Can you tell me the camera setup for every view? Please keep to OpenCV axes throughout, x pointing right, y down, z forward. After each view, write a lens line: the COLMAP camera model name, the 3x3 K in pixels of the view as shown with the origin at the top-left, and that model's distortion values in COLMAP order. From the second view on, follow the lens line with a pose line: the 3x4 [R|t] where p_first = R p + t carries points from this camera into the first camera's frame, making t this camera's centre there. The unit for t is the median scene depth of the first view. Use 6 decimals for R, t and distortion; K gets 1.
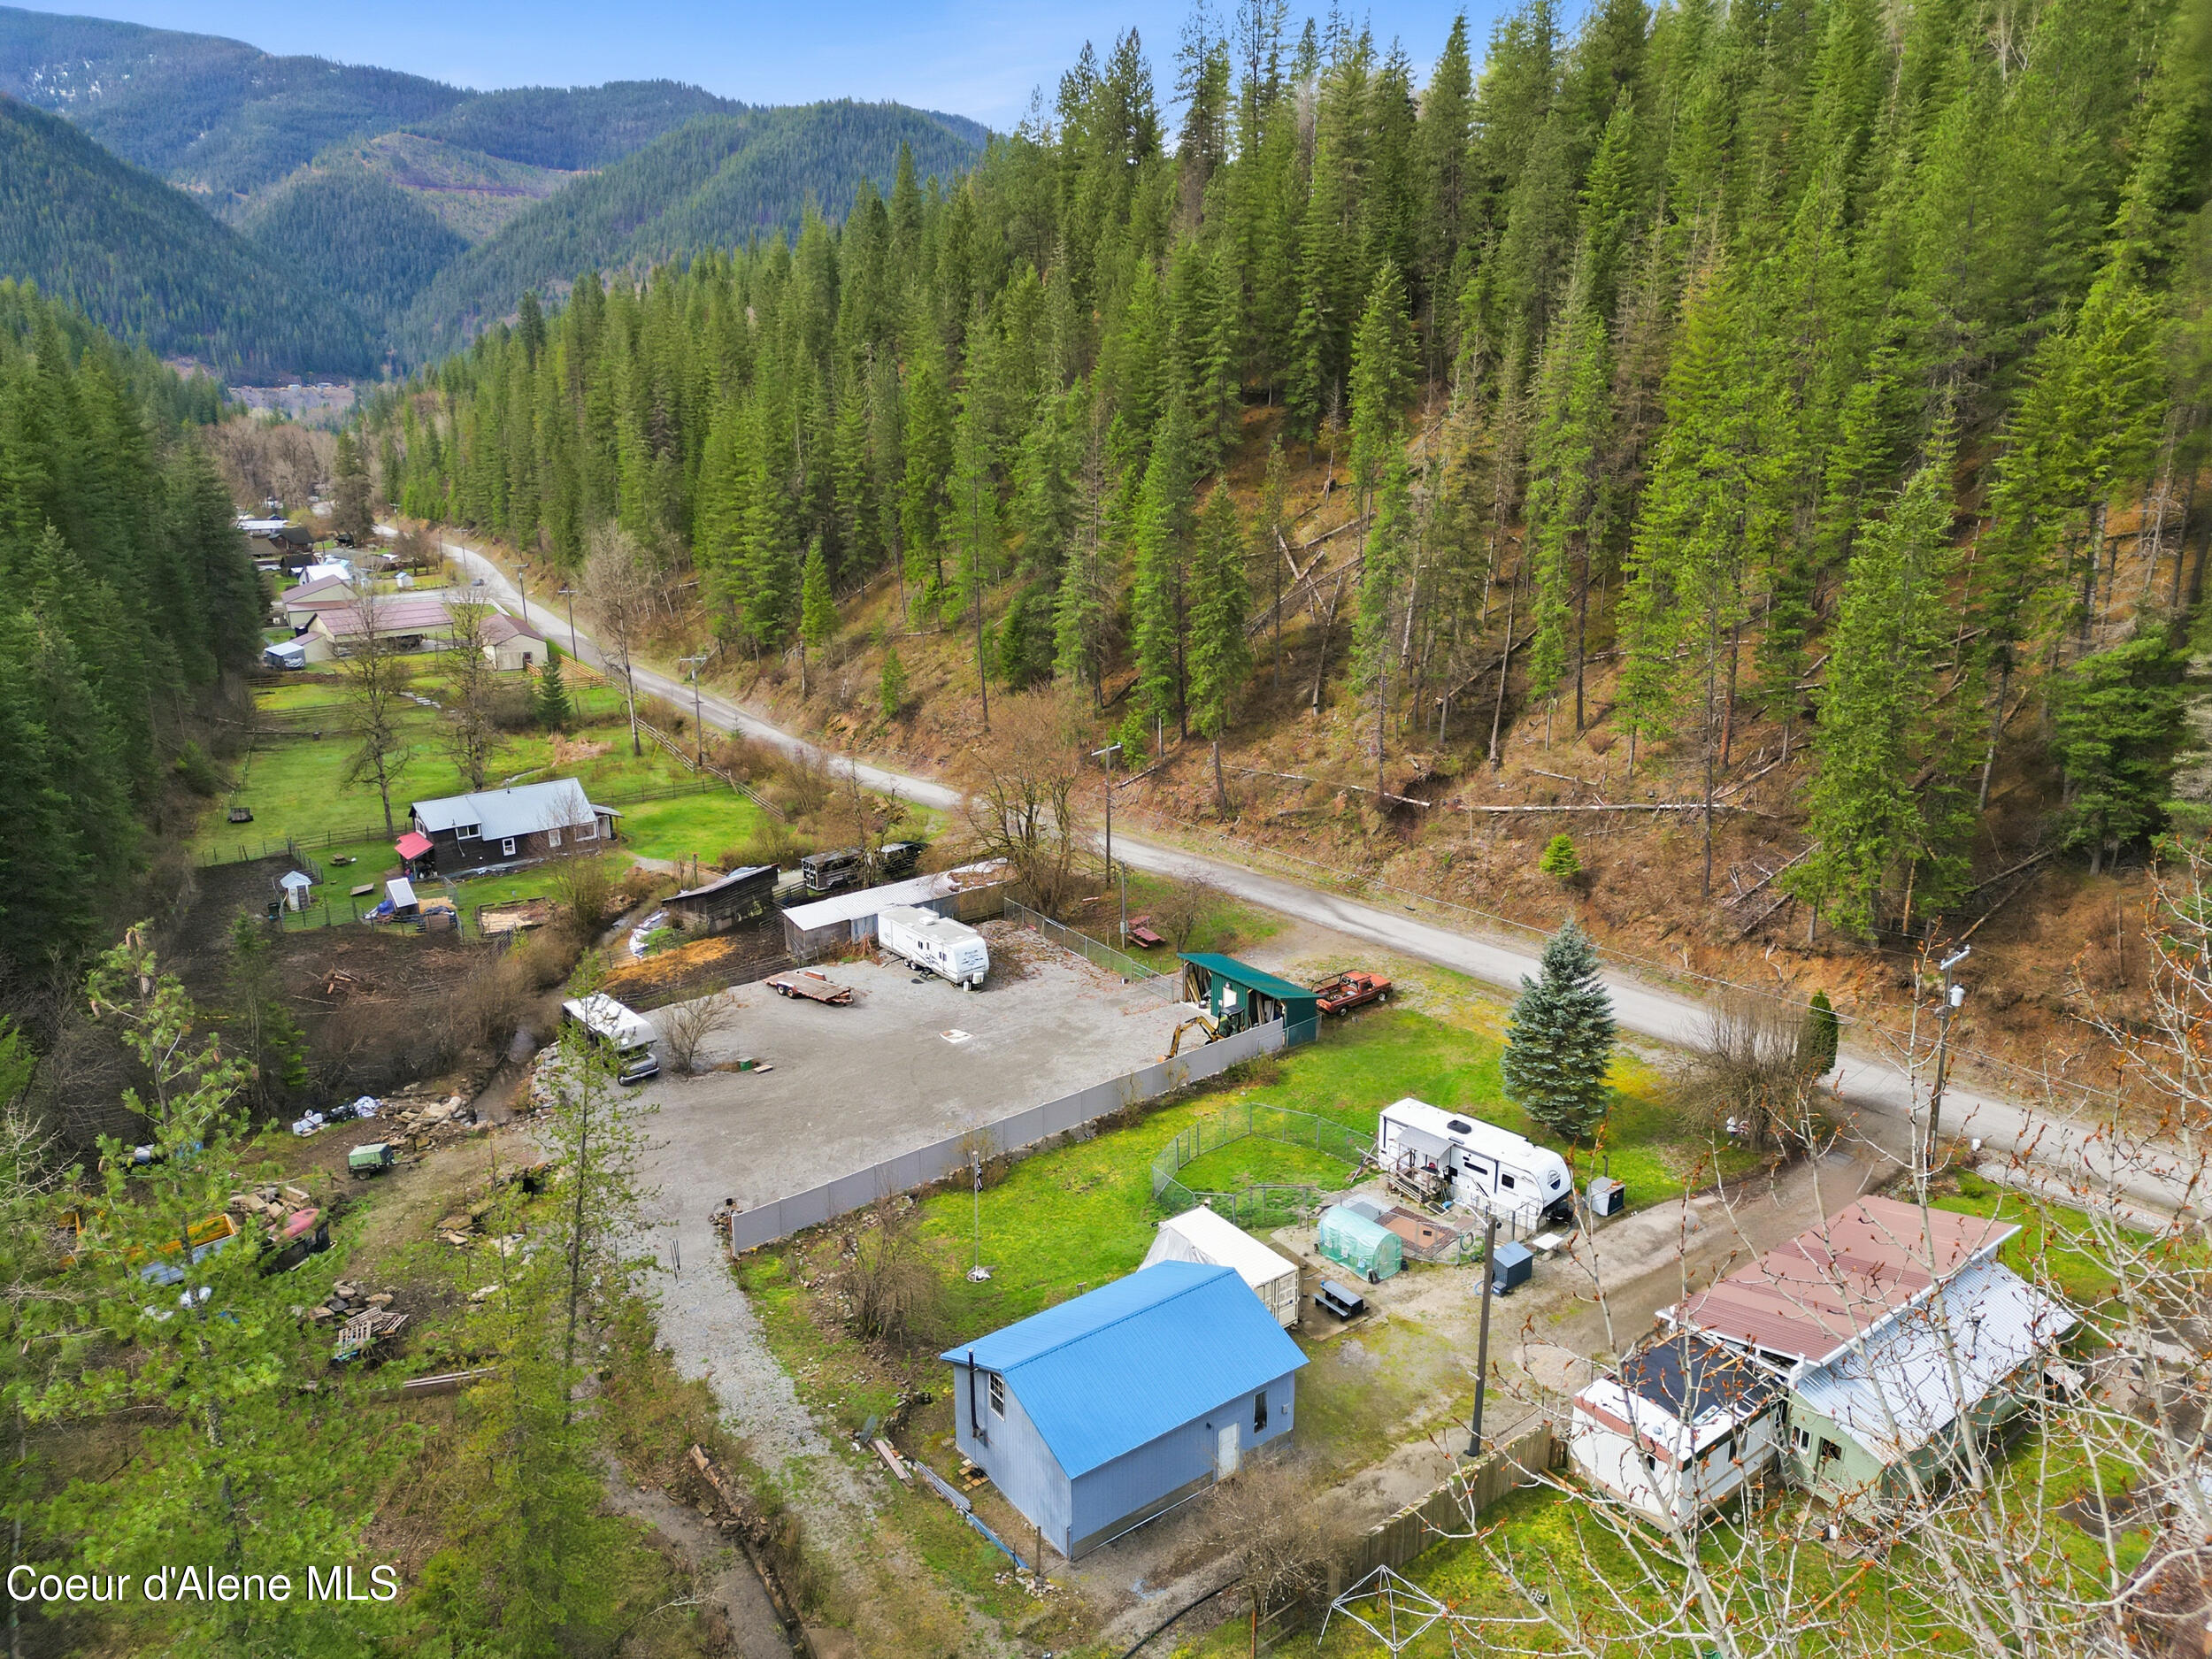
lens RADIAL K [[1536.8, 0, 1096.4], [0, 1536.8, 823.5], [0, 0, 1]] dist [0.078984, -0.075750]
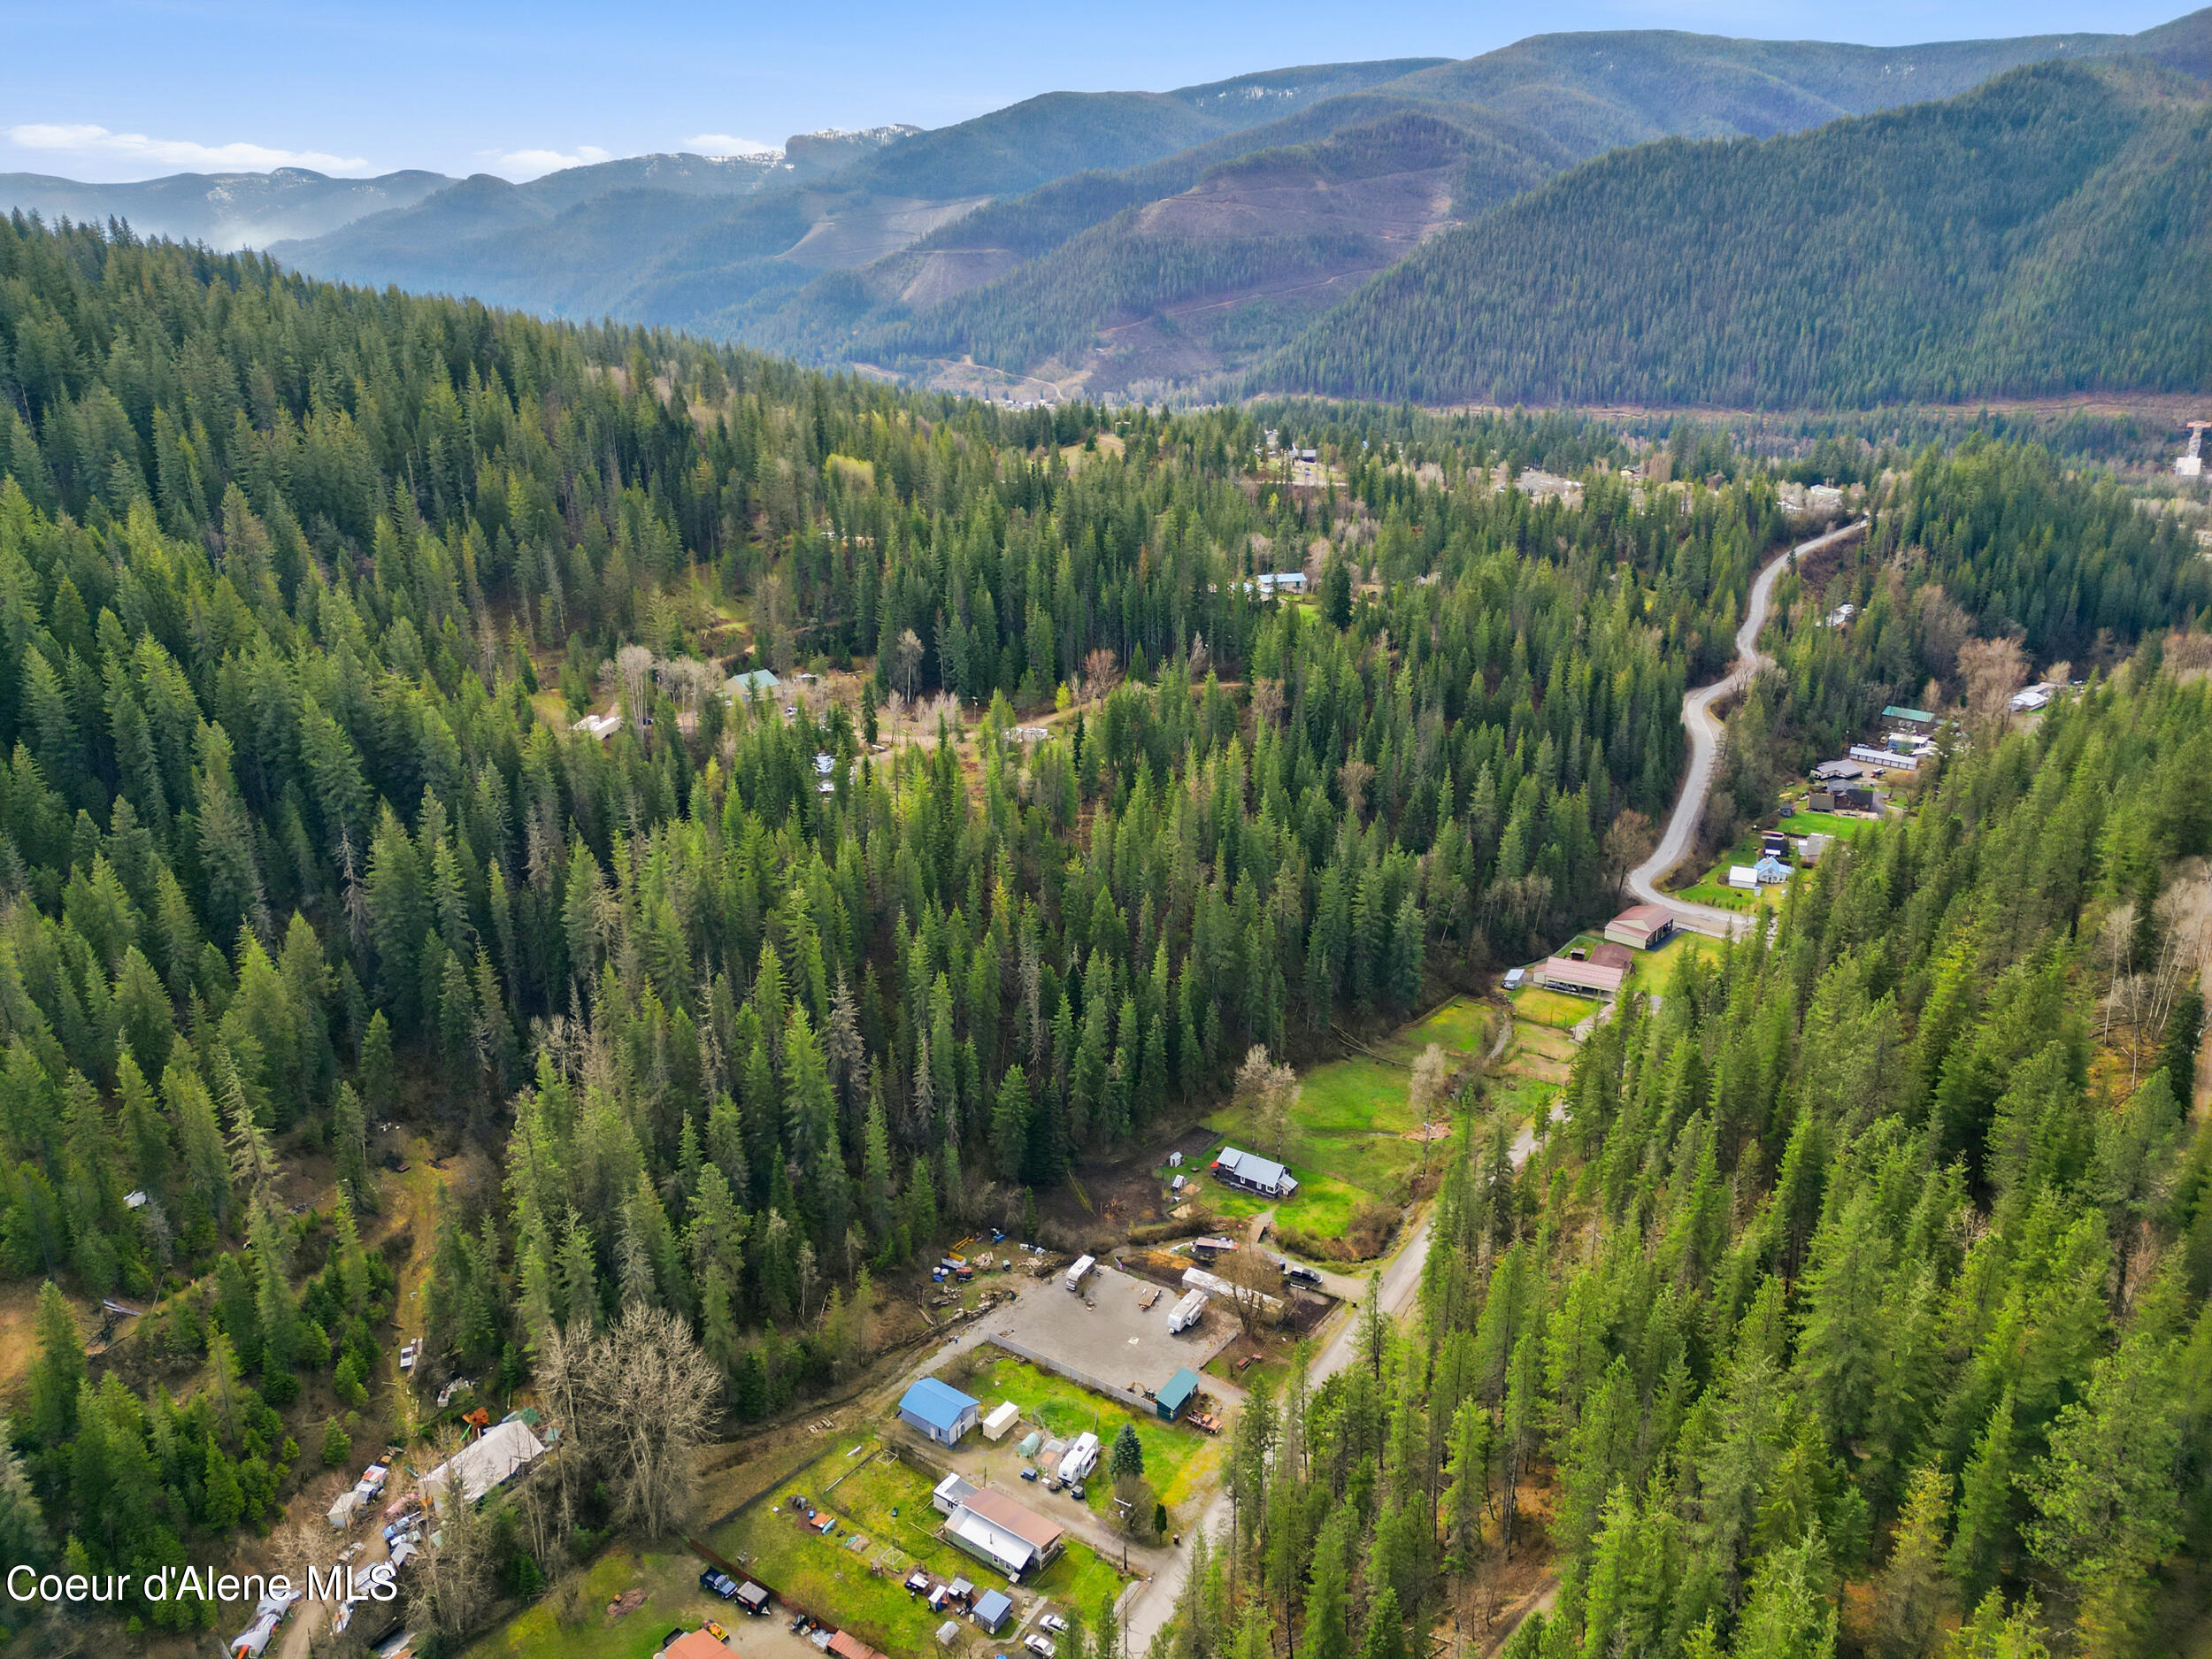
lens RADIAL K [[1536.8, 0, 1096.4], [0, 1536.8, 823.5], [0, 0, 1]] dist [0.078984, -0.075750]
pose [[0.312310, 0.314552, -0.896392, 0.120428], [-0.261194, 0.935656, 0.237329, -0.079411], [0.913368, 0.160012, 0.374374, -0.017836]]
